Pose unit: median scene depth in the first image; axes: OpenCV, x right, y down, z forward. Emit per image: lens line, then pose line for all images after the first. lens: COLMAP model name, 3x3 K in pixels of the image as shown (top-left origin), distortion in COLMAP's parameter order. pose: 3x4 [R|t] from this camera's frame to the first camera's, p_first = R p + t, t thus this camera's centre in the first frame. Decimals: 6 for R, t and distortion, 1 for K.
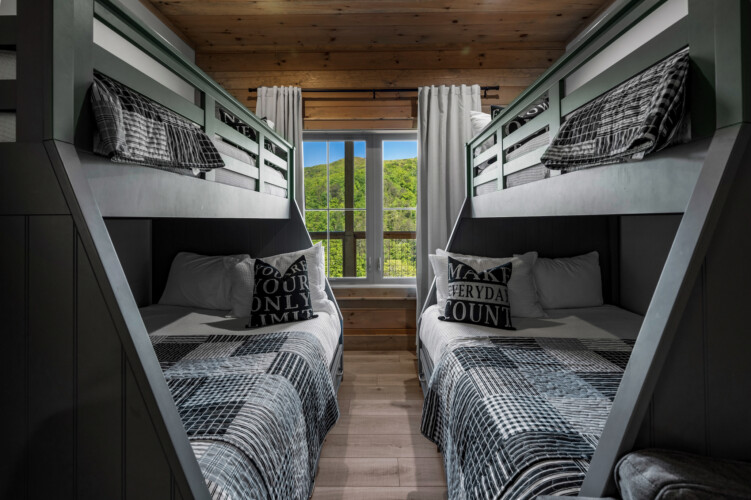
lens RADIAL K [[349.9, 0, 356.8], [0, 349.9, 219.4], [0, 0, 1]] dist [0.001234, 0.000150]
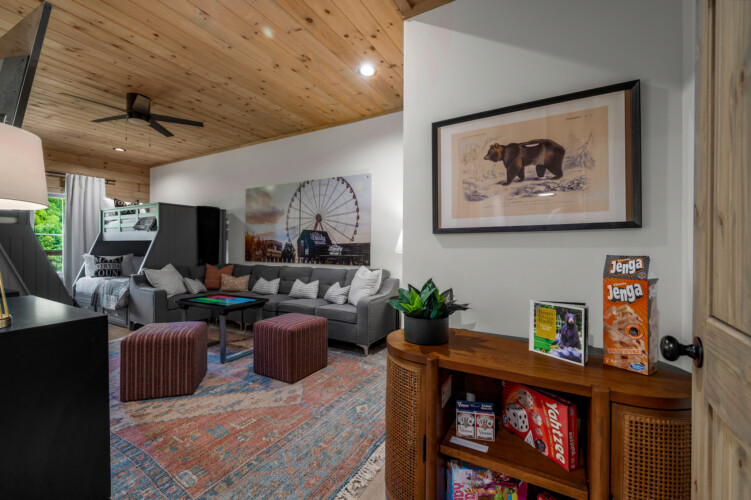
lens RADIAL K [[321.2, 0, 374.1], [0, 321.2, 244.0], [0, 0, 1]] dist [0.014479, 0.000061]
pose [[0.457706, 0.015655, 0.888966, -0.657270], [-0.008088, 0.999877, -0.013444, 0.025469], [-0.889067, -0.001036, 0.457776, -1.378324]]
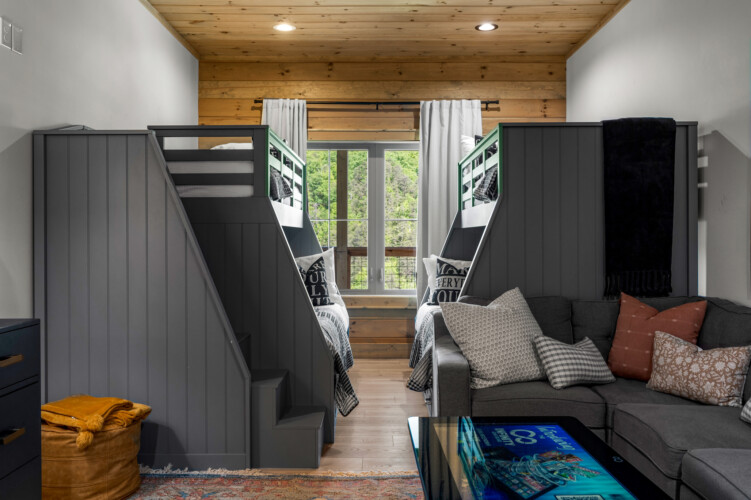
lens RADIAL K [[663.5, 0, 373.3], [0, 663.5, 242.1], [0, 0, 1]] dist [0.037585, 0.004262]
pose [[0.998251, 0.006108, 0.058798, -0.075302], [-0.006701, 0.999929, 0.009892, 0.017899], [-0.058734, -0.010268, 0.998221, -0.957940]]
